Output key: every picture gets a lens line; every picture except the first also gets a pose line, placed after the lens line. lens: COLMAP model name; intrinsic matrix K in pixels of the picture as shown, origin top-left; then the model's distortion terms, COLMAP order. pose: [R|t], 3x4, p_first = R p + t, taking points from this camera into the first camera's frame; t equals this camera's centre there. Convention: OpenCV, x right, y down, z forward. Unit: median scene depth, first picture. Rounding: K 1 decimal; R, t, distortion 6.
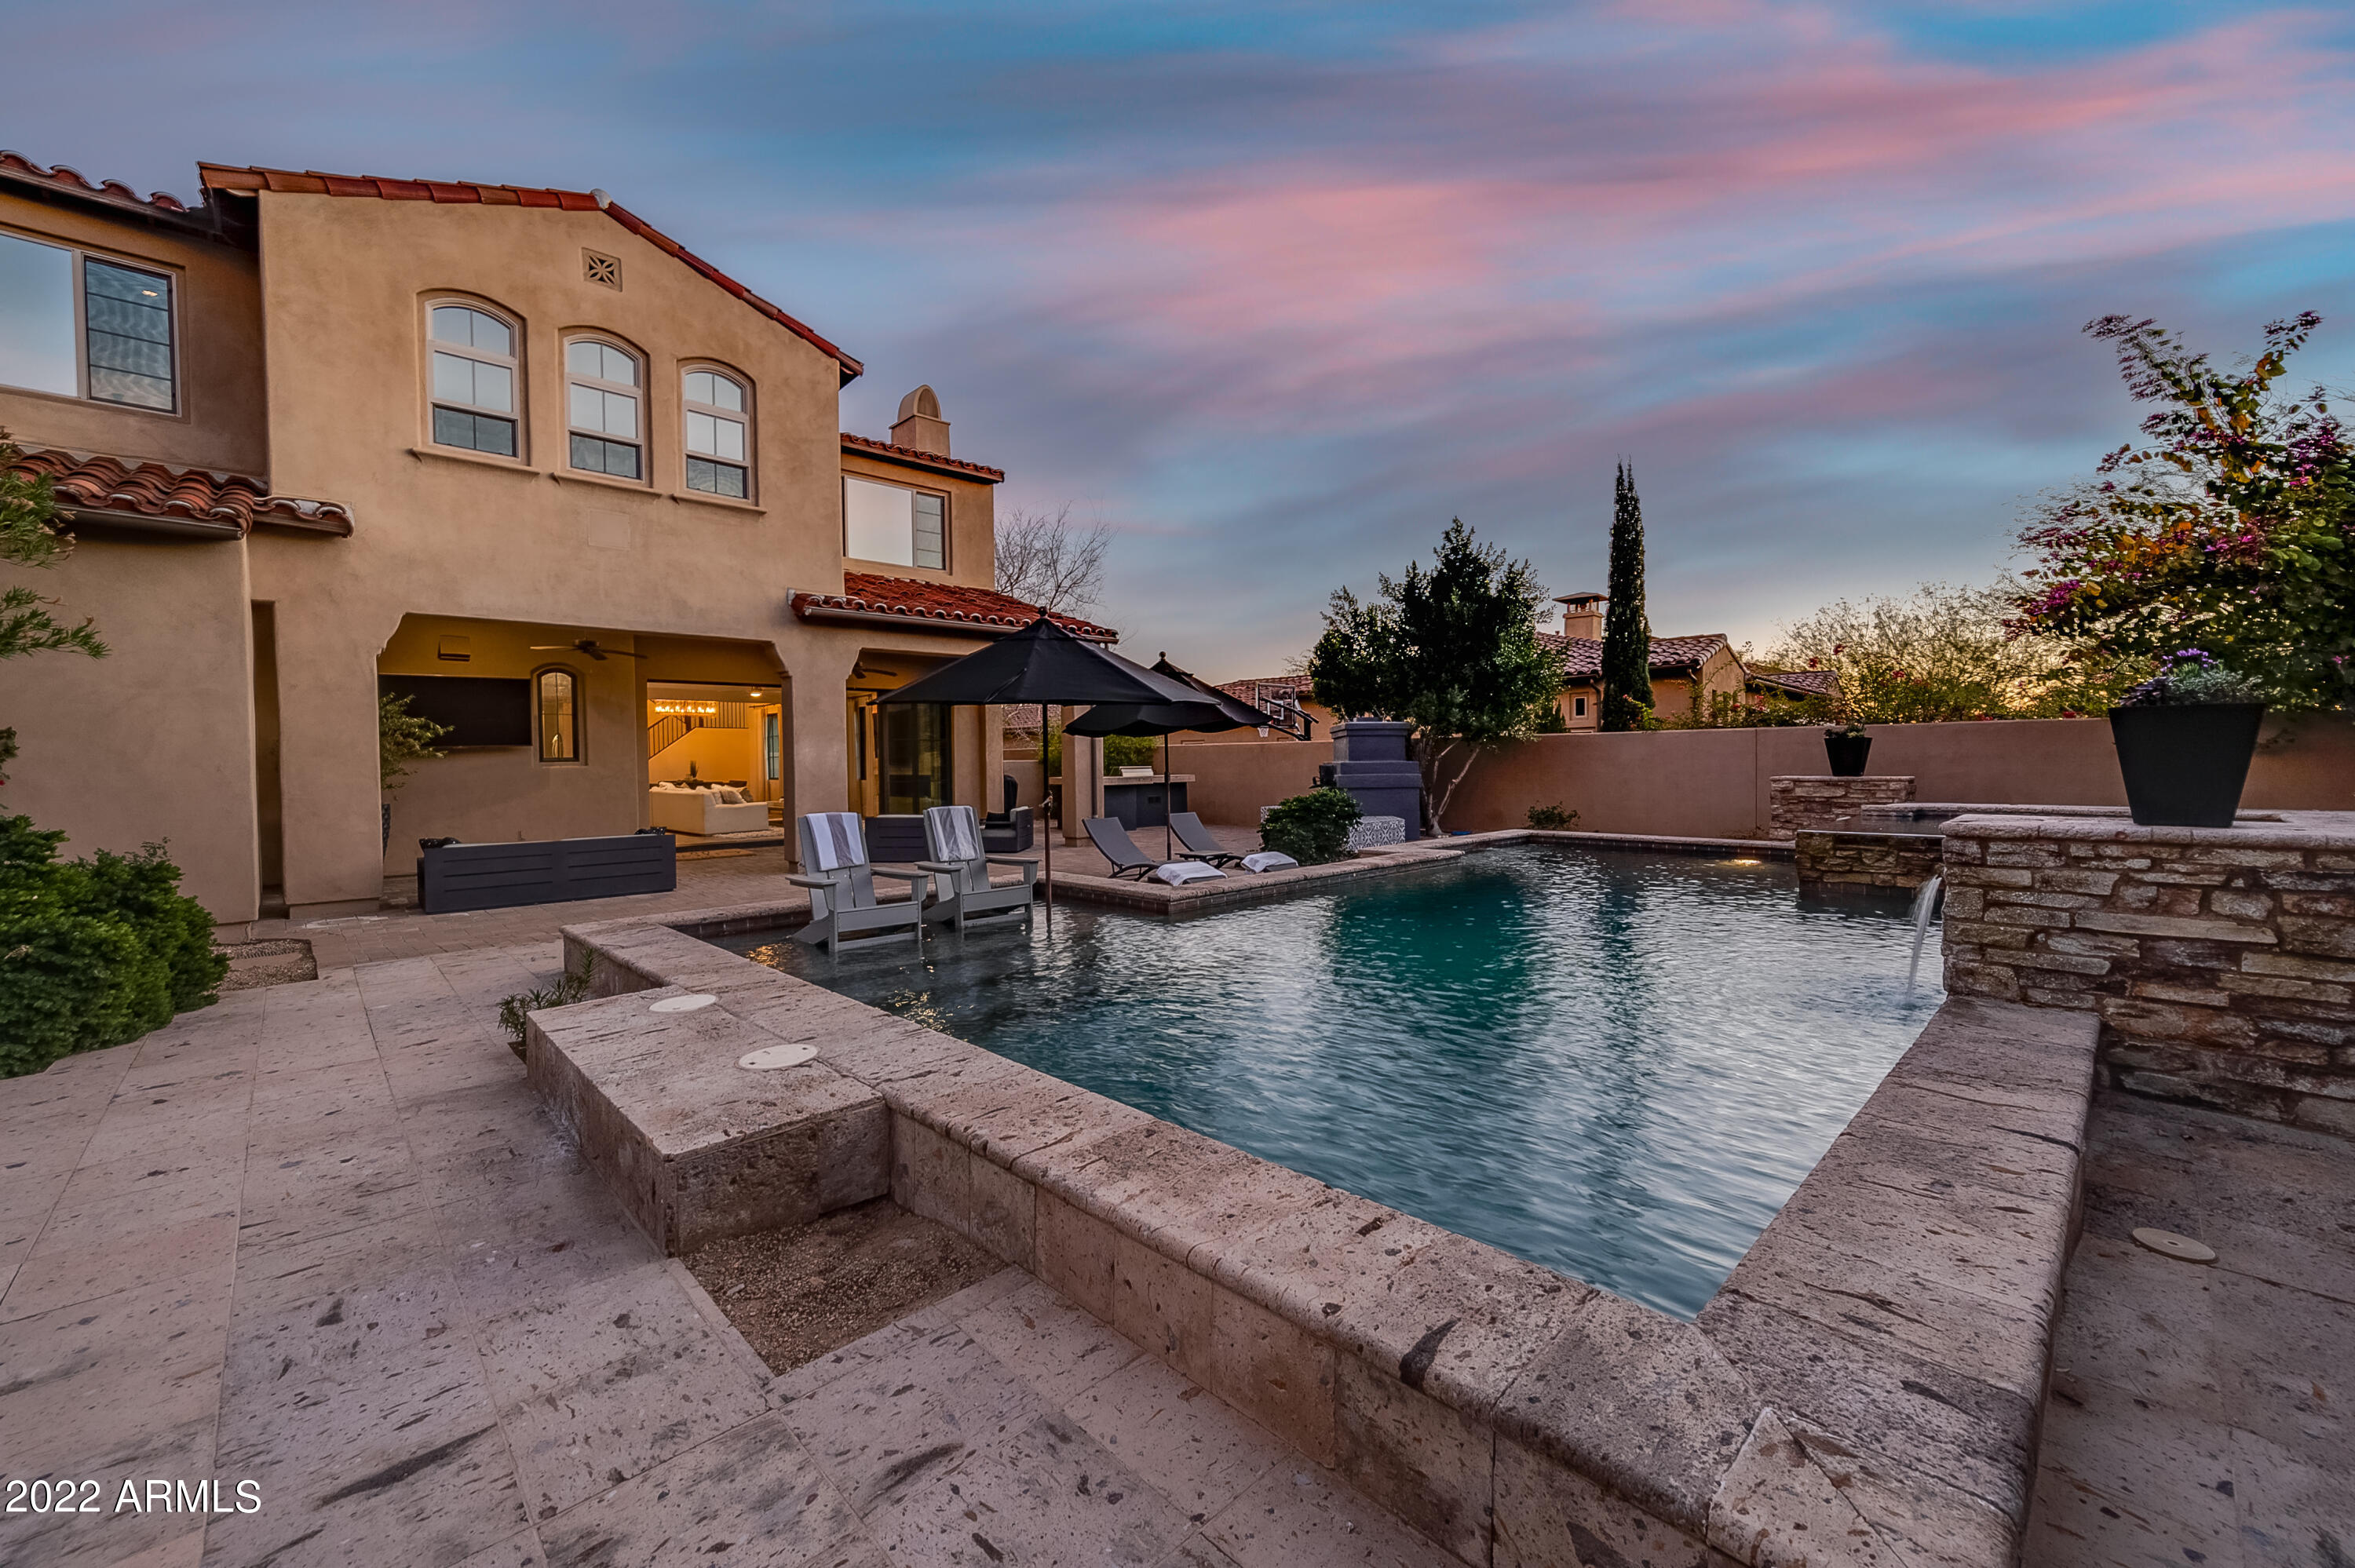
lens RADIAL K [[926.8, 0, 1177.5], [0, 926.8, 784.0], [0, 0, 1]] dist [-0.000403, 0.000313]
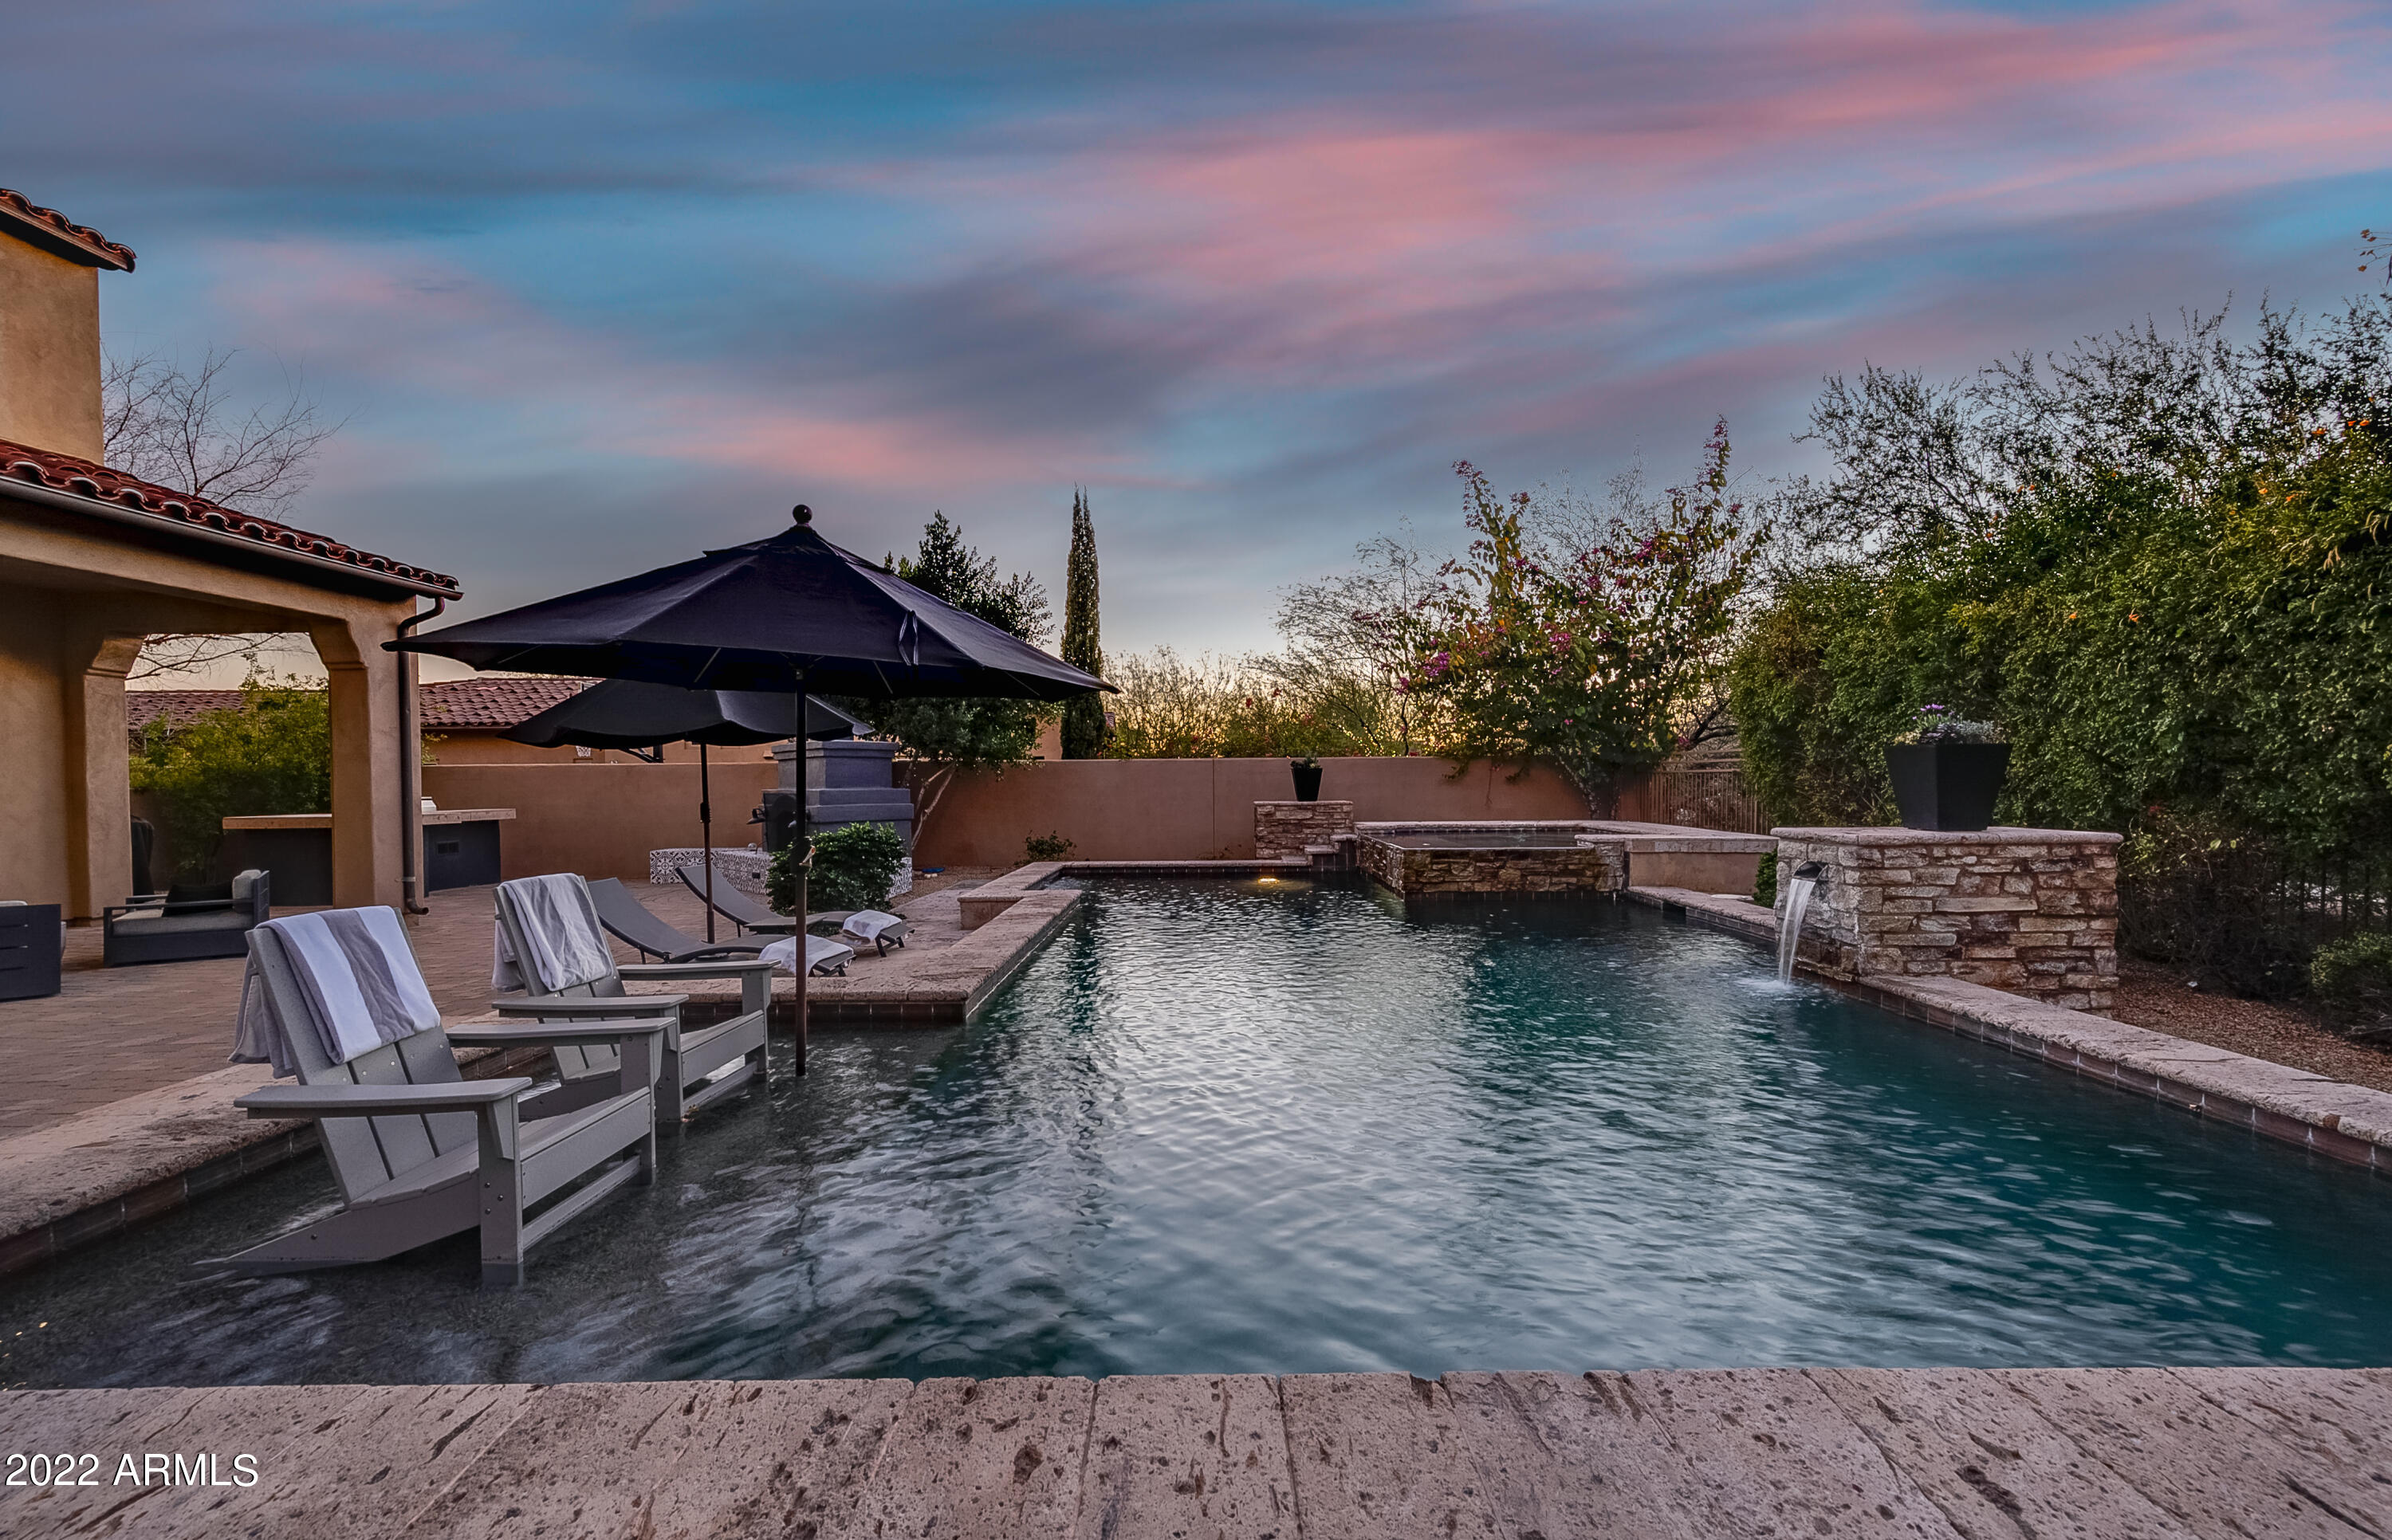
lens RADIAL K [[952.4, 0, 1199.8], [0, 952.4, 797.4], [0, 0, 1]] dist [0.004096, 0.000356]
pose [[0.699608, -0.005845, 0.714503, -0.415890], [0.018309, 0.999785, -0.009748, -0.006810], [-0.714292, 0.019902, 0.699565, 0.460567]]
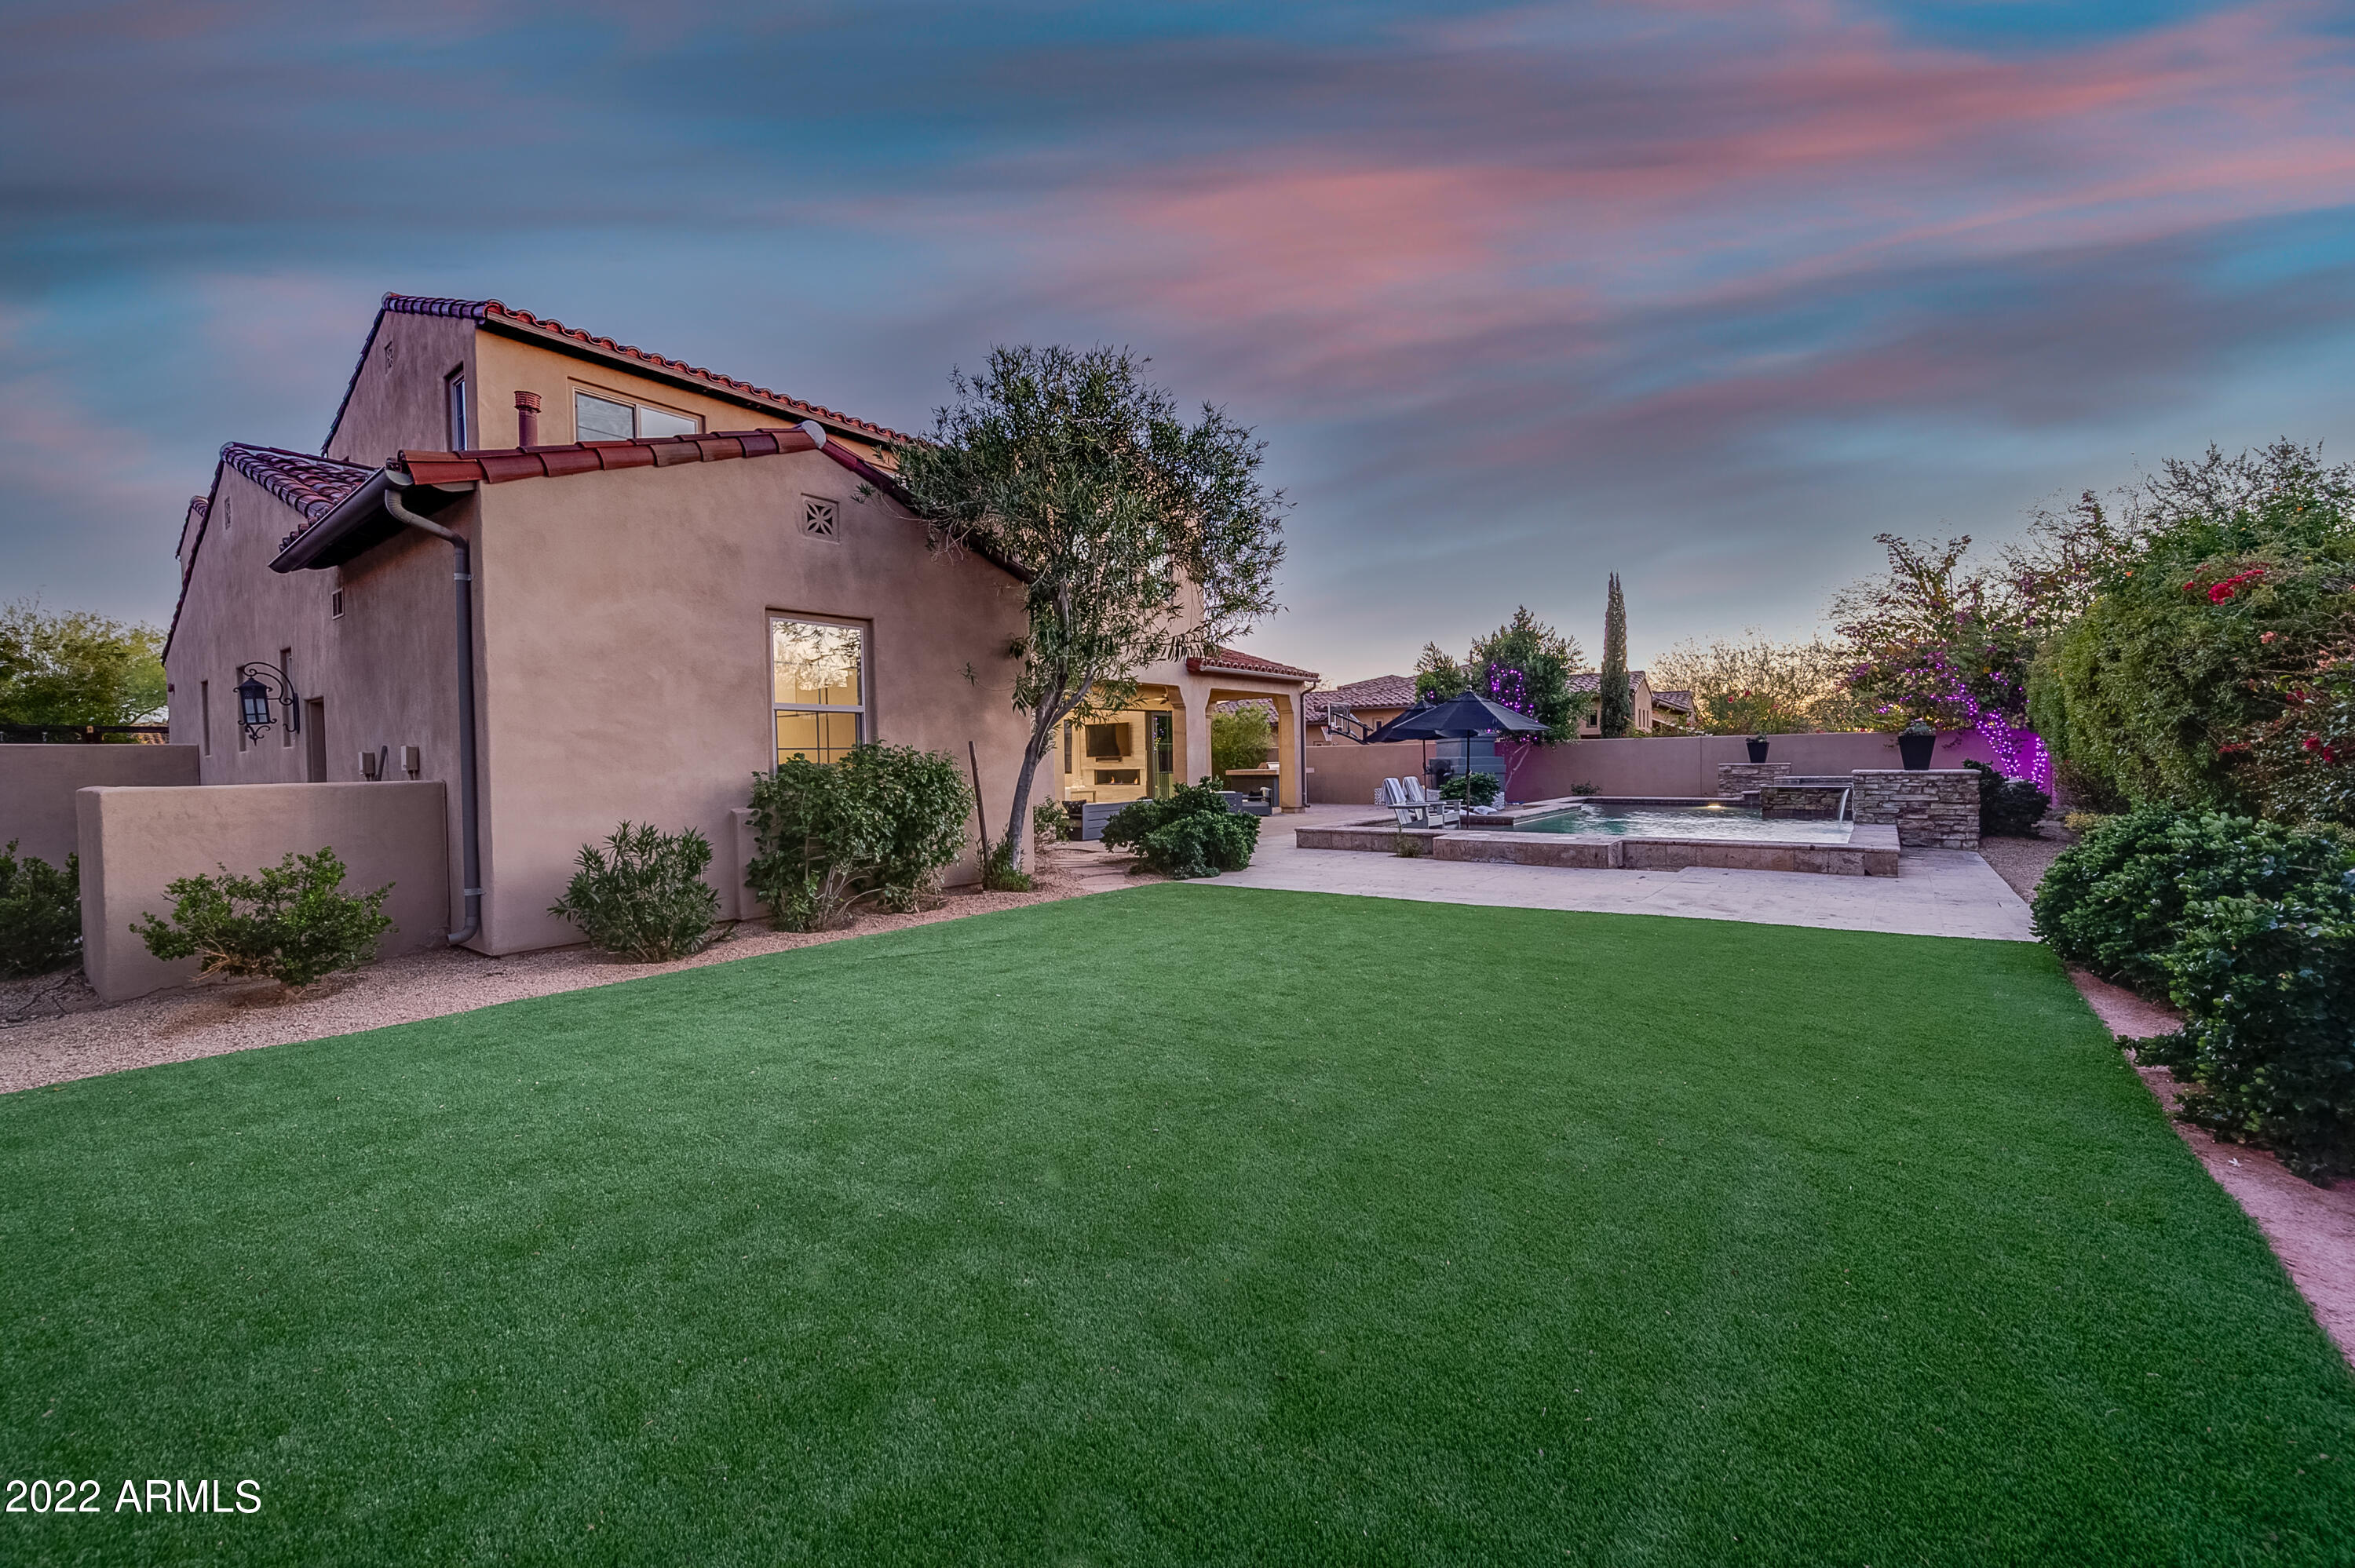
lens RADIAL K [[911.2, 0, 1177.5], [0, 911.2, 784.0], [0, 0, 1]] dist [-0.001514, -0.000107]
pose [[0.989369, -0.008696, 0.145164, -1.244487], [0.008734, 0.999962, 0.000376, 0.040839], [-0.145161, 0.000896, 0.989408, -1.141600]]
